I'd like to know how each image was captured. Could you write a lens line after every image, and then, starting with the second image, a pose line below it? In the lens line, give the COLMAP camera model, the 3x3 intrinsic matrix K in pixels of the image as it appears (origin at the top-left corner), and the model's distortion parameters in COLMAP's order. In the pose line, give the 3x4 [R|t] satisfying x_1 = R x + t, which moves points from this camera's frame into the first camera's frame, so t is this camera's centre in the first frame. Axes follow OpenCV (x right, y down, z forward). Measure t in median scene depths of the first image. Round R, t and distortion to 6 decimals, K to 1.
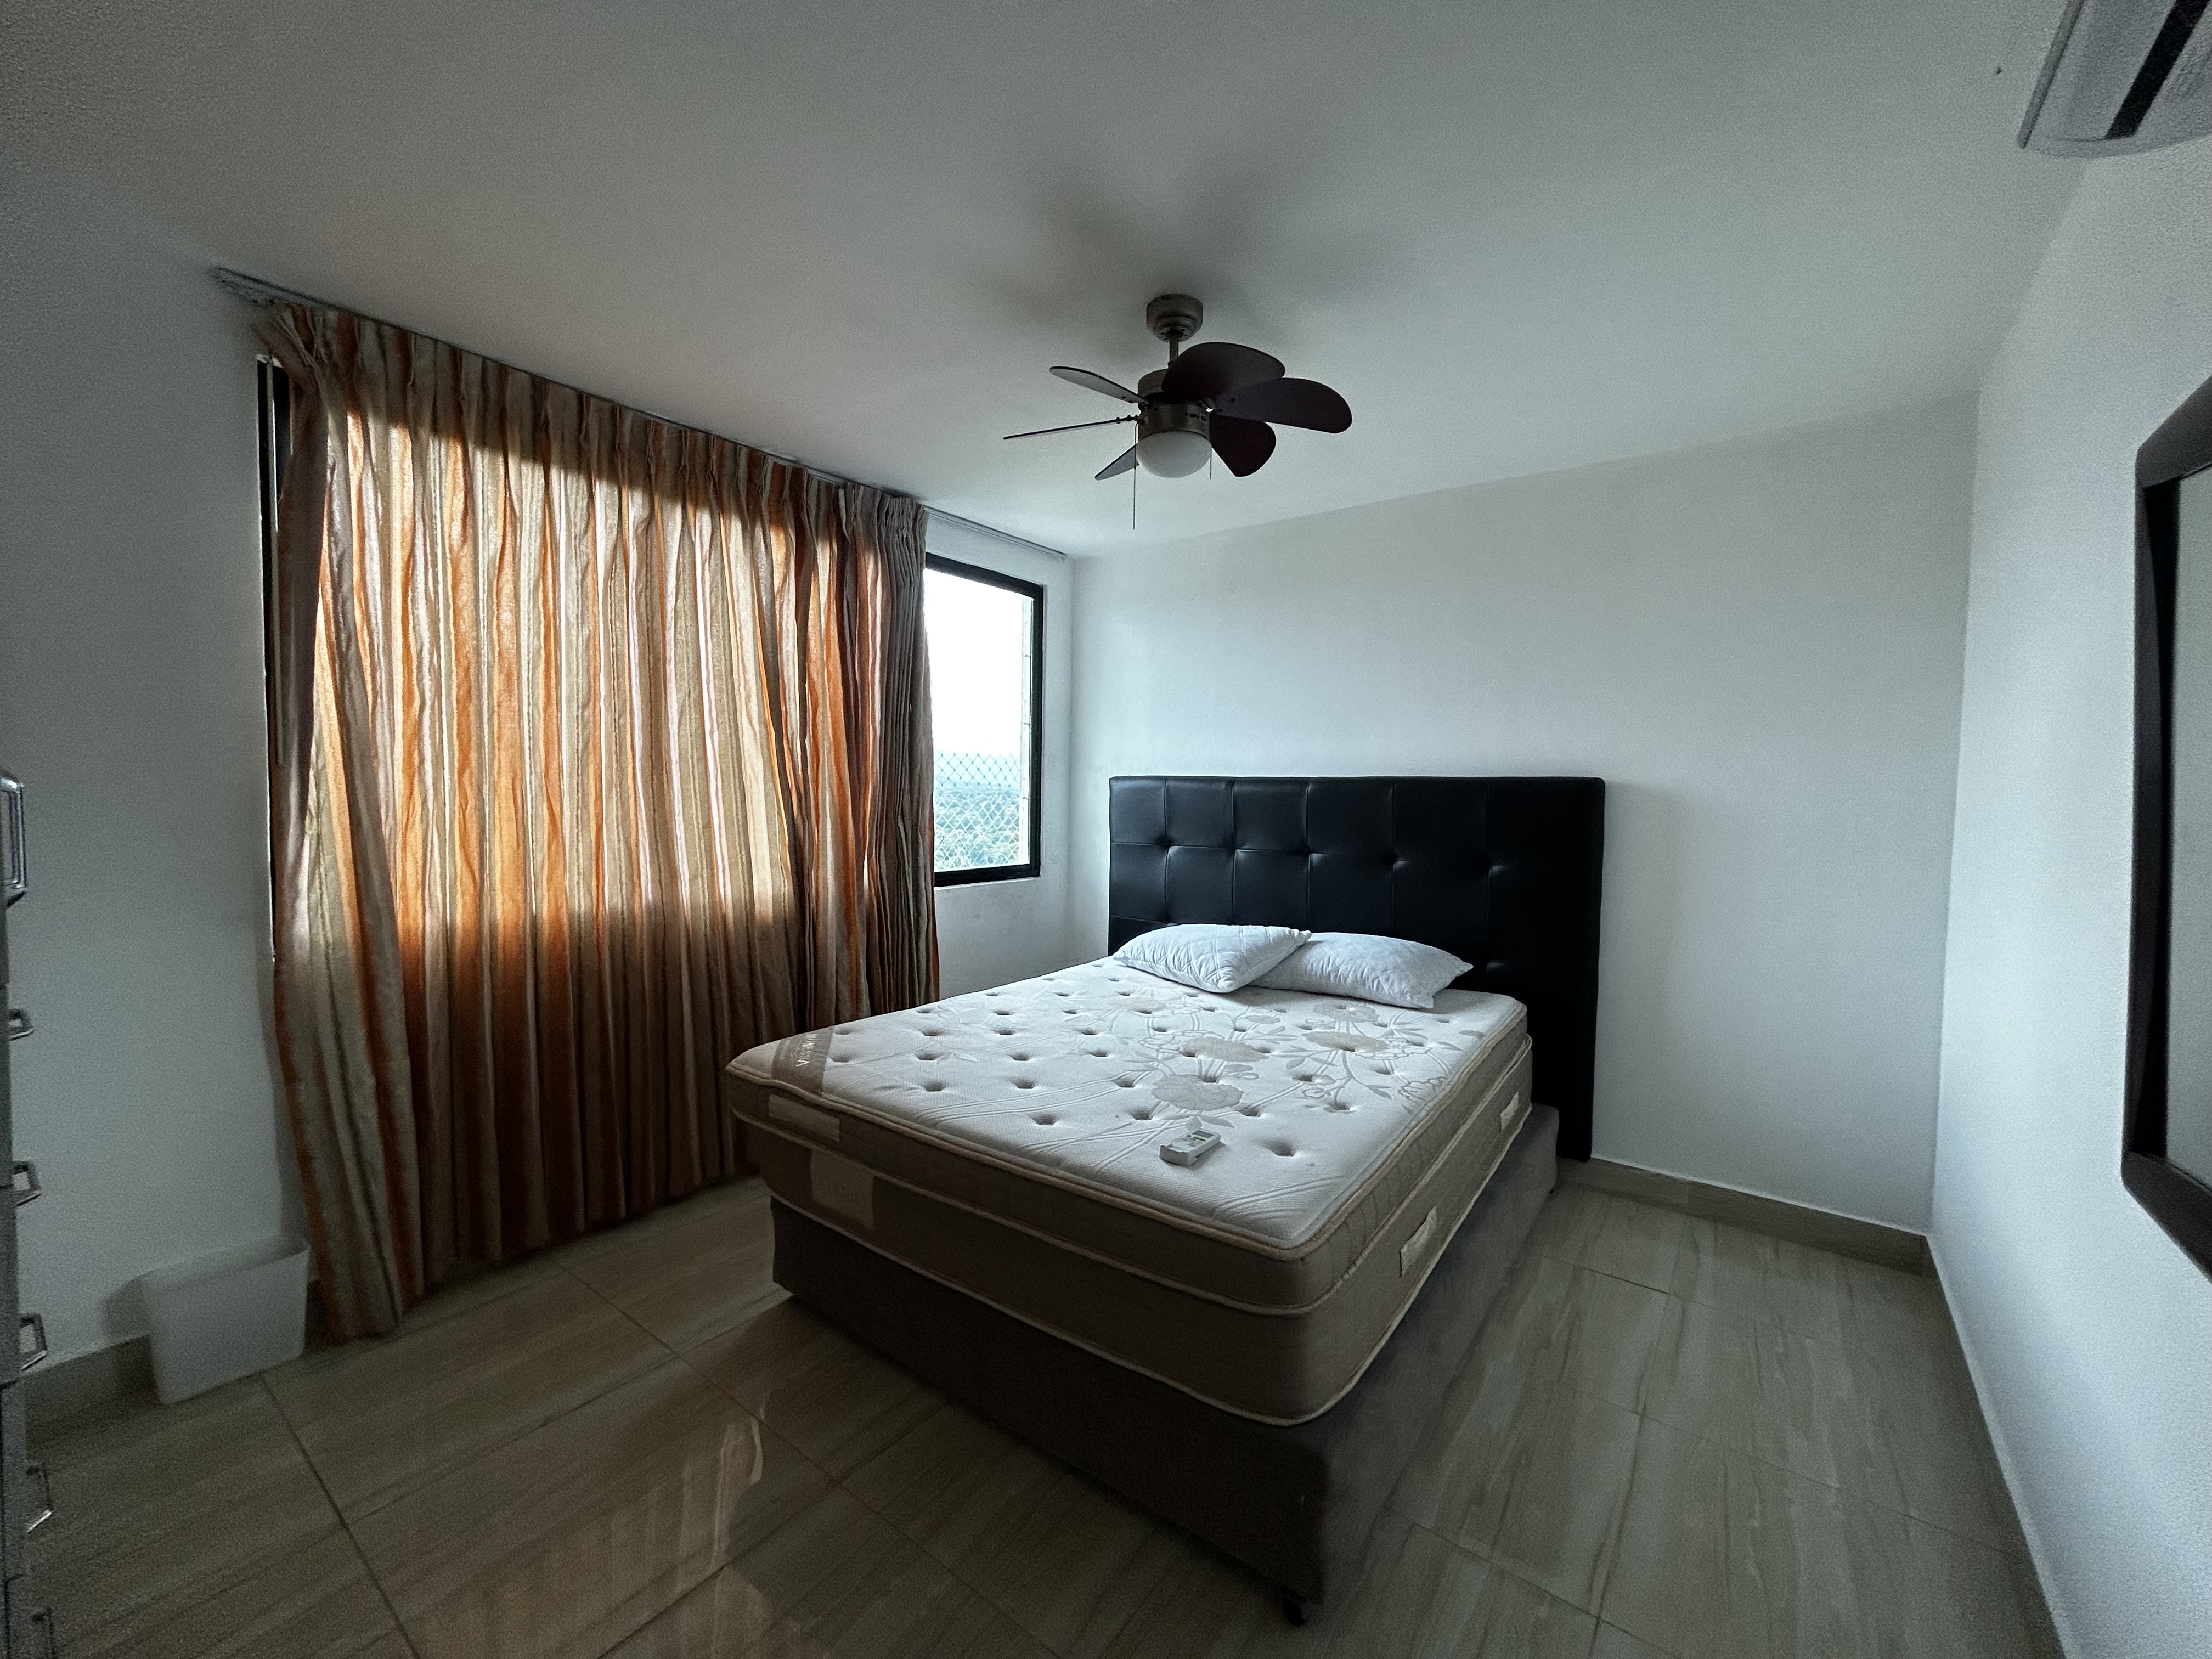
lens RADIAL K [[893.2, 0, 1108.4], [0, 893.2, 828.4], [0, 0, 1]] dist [-0.002319, 0.002391]
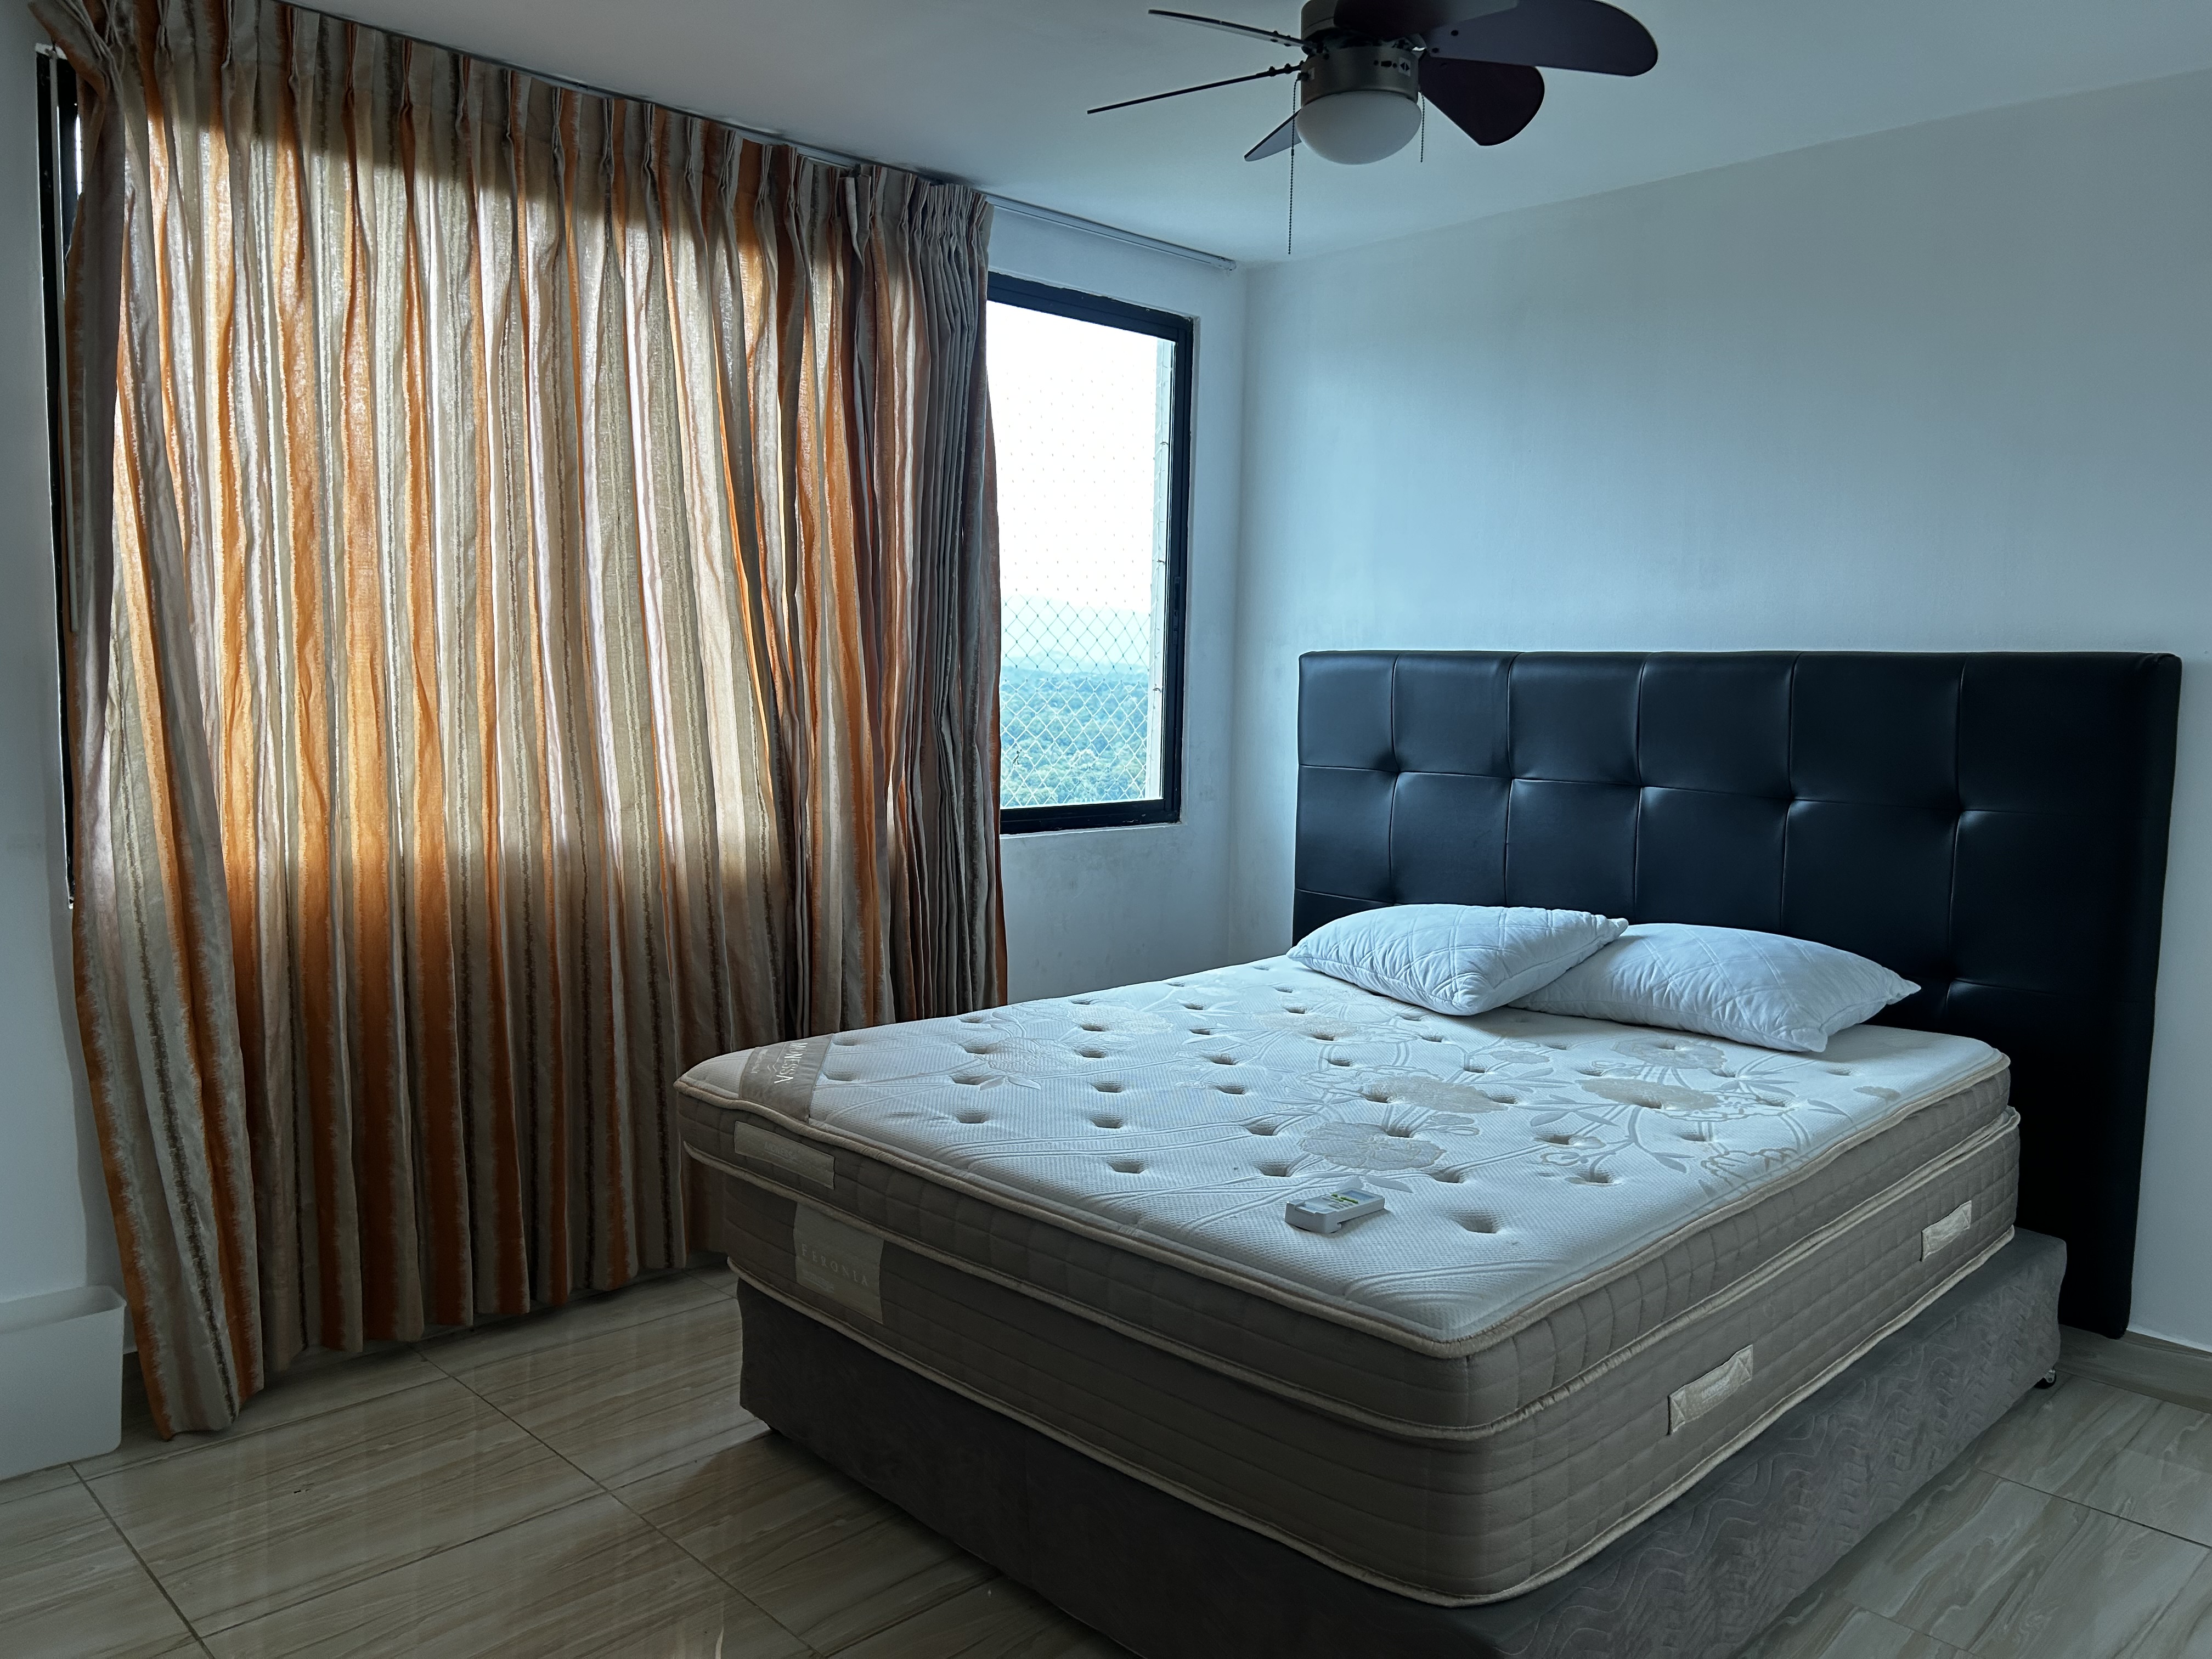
lens RADIAL K [[1660.6, 0, 1101.1], [0, 1660.6, 836.8], [0, 0, 1]] dist [0.076826, -0.096238]
pose [[0.987873, 0.019513, -0.154036, 0.070892], [-0.011258, 0.998462, 0.054282, 0.008065], [0.154858, -0.051890, 0.986573, -0.163758]]
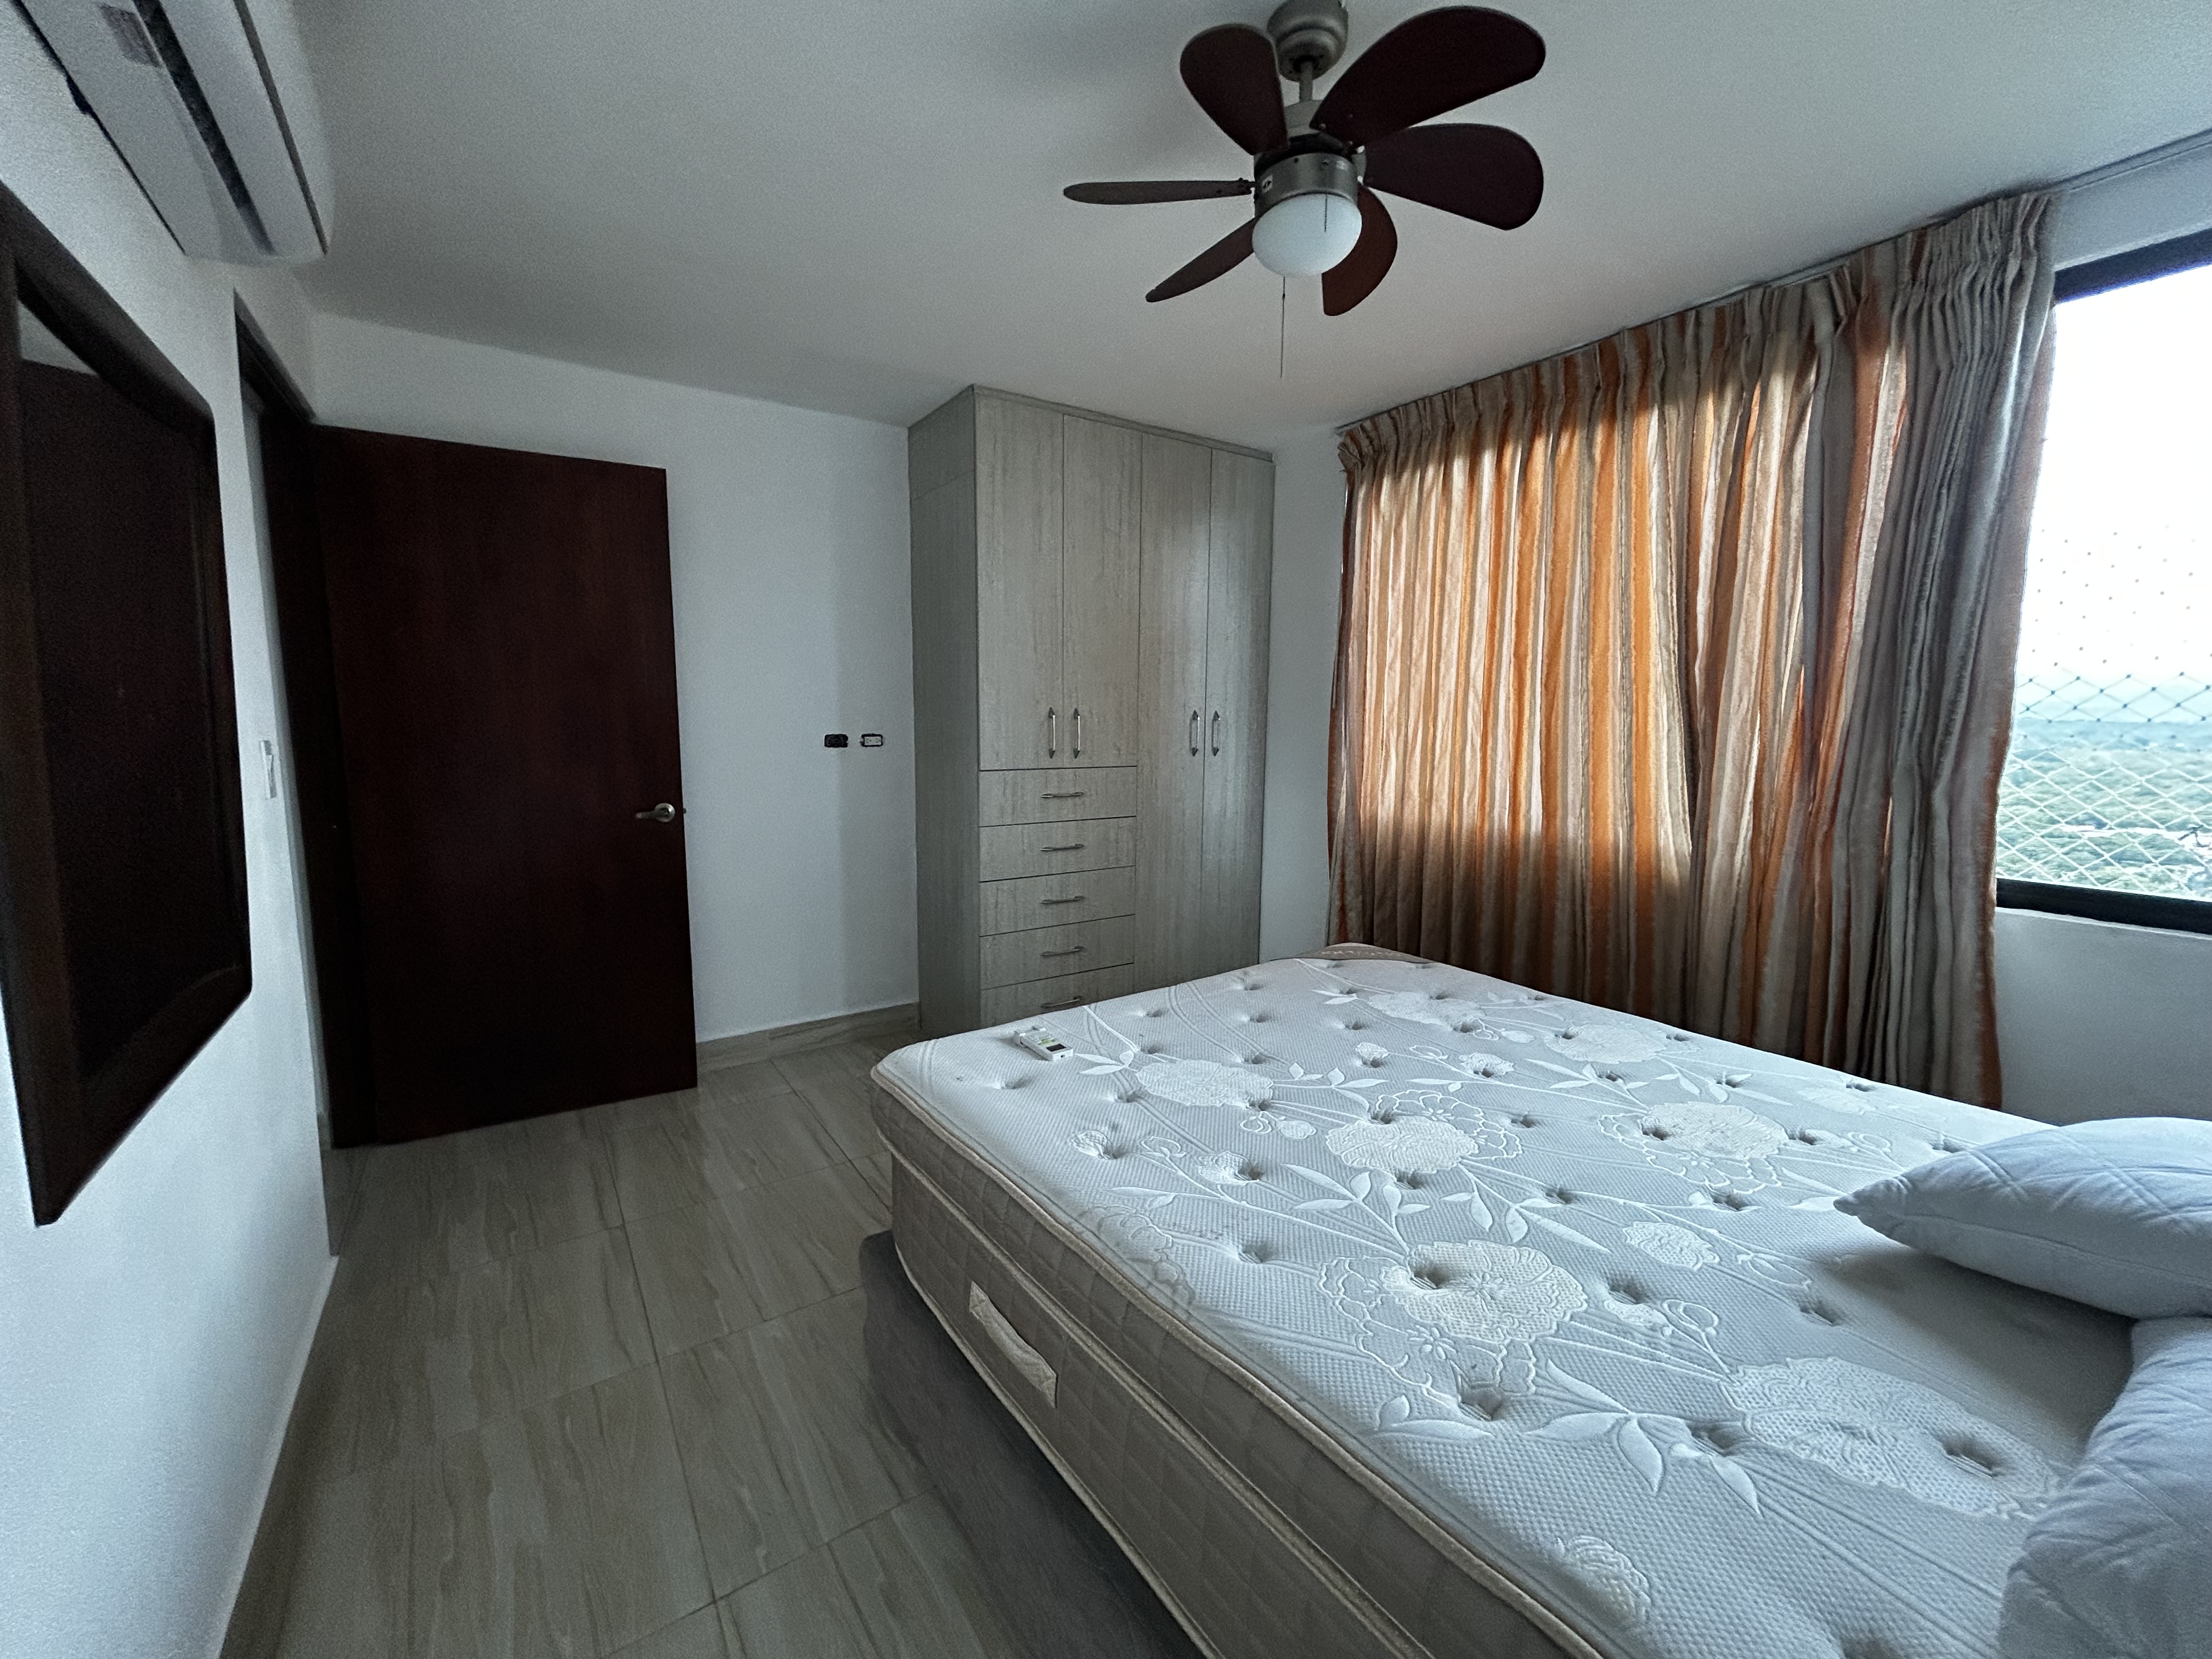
lens RADIAL K [[893.2, 0, 1108.4], [0, 893.2, 828.4], [0, 0, 1]] dist [-0.002319, 0.002391]
pose [[-0.324836, 0.104870, -0.939938, 0.708238], [-0.056718, 0.989885, 0.130044, -0.030668], [0.944068, 0.095555, -0.315602, 0.940376]]
